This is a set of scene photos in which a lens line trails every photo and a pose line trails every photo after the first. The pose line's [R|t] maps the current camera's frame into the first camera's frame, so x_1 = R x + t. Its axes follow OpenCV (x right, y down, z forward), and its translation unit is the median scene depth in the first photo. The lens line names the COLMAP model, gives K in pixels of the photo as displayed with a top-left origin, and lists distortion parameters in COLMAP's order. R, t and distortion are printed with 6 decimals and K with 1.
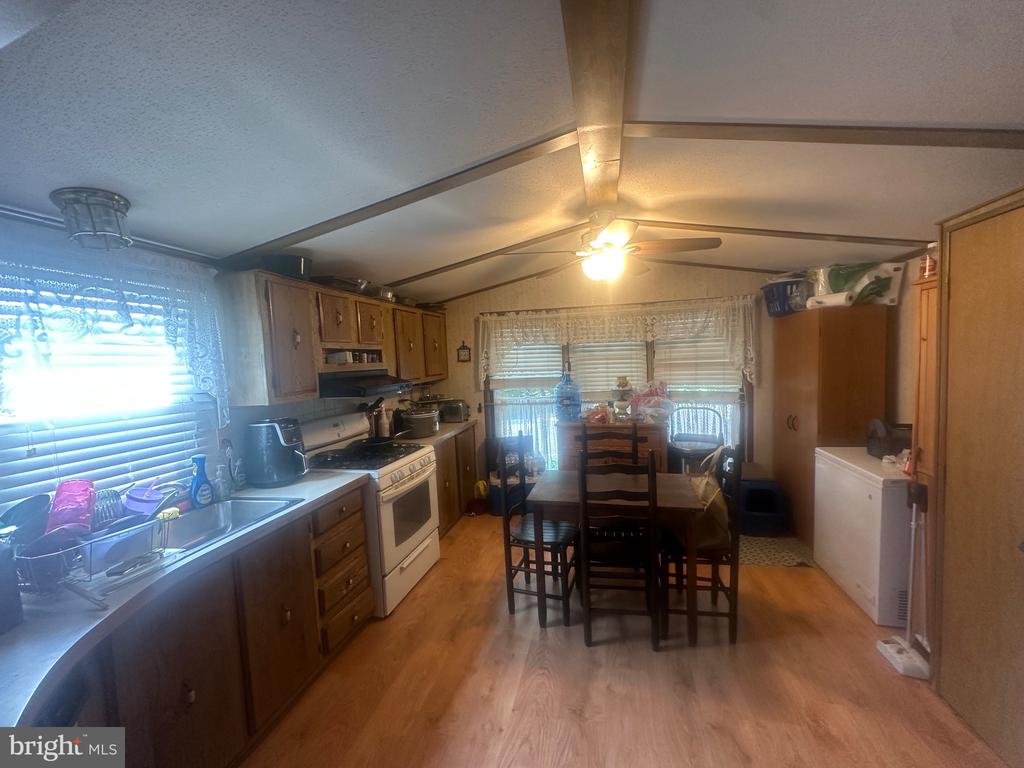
lens RADIAL K [[411.3, 0, 512.0], [0, 411.3, 384.0], [0, 0, 1]] dist [-0.000606, 0.000496]
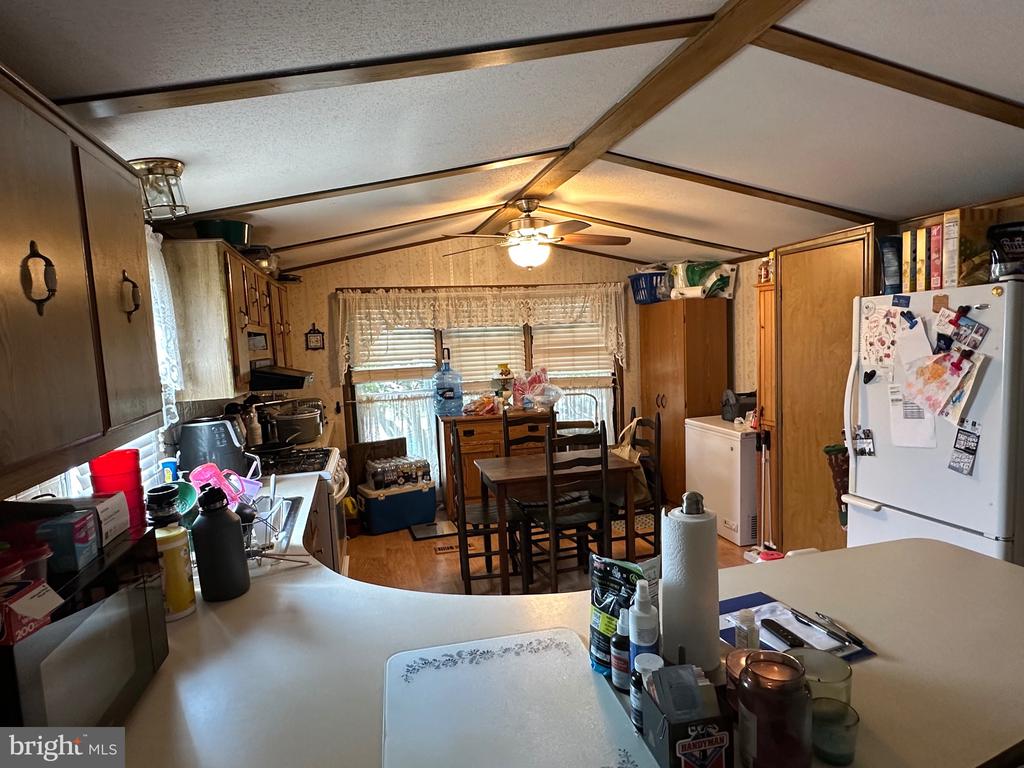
lens RADIAL K [[601.3, 0, 508.9], [0, 601.3, 388.4], [0, 0, 1]] dist [0.000938, -0.000800]
pose [[0.886177, -0.038923, 0.461709, -0.489270], [0.036848, 0.999230, 0.013514, 0.026541], [-0.461880, 0.005037, 0.886928, -0.279436]]
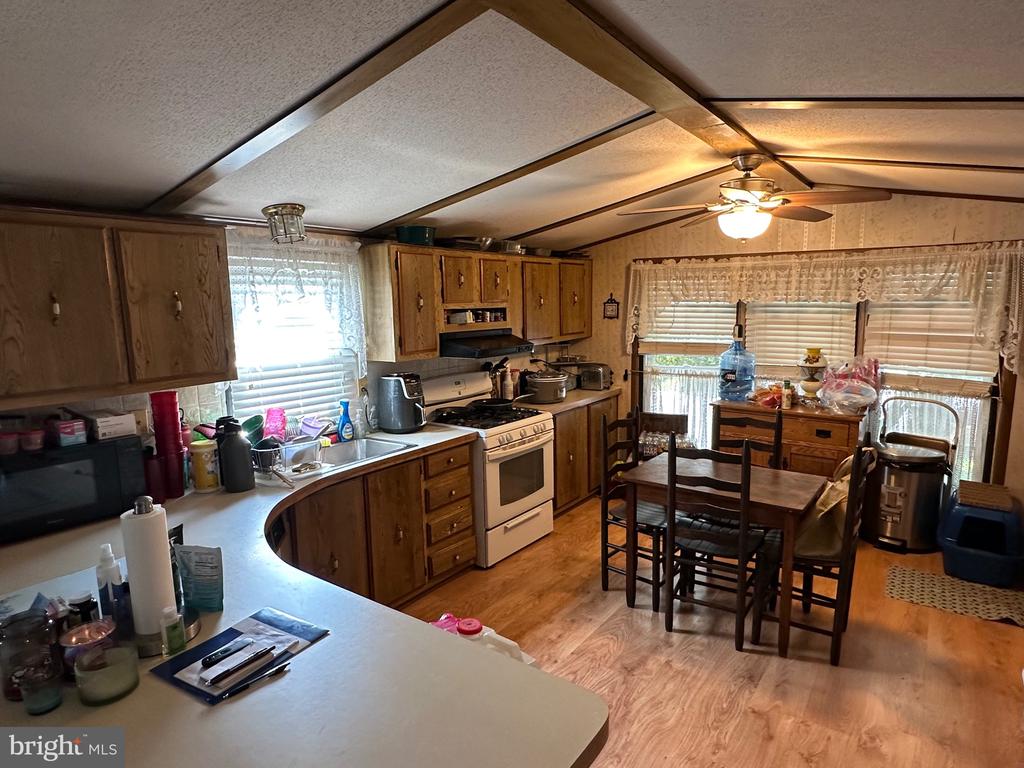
lens RADIAL K [[601.3, 0, 508.9], [0, 601.3, 388.4], [0, 0, 1]] dist [0.000938, -0.000800]
pose [[0.921846, 0.086023, -0.377888, 0.251198], [-0.048455, 0.992987, 0.107842, -0.052805], [0.384514, -0.081103, 0.919549, -0.314937]]
